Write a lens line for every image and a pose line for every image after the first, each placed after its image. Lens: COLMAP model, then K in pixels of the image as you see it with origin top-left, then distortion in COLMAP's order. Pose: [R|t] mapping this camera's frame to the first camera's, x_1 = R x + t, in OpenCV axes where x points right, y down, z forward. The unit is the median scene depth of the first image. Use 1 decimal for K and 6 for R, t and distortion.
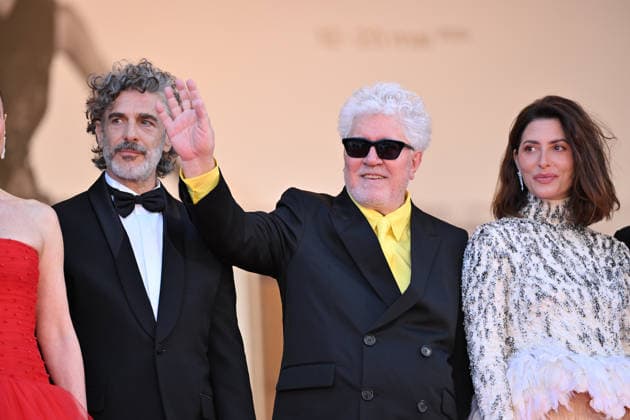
lens RADIAL K [[290.3, 0, 315.1], [0, 290.3, 185.2], [0, 0, 1]] dist [-0.001206, -0.000115]
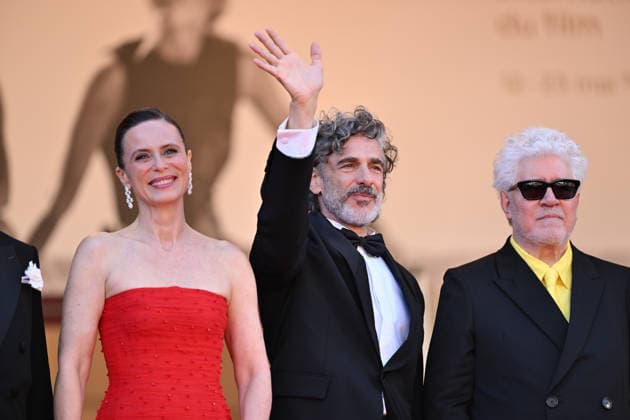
lens RADIAL K [[290.3, 0, 315.1], [0, 290.3, 185.2], [0, 0, 1]] dist [-0.001206, -0.000115]
pose [[0.999109, -0.010642, -0.040839, -0.616802], [0.005276, 0.991588, -0.129330, -0.019264], [0.041871, 0.129000, 0.990760, -0.001681]]
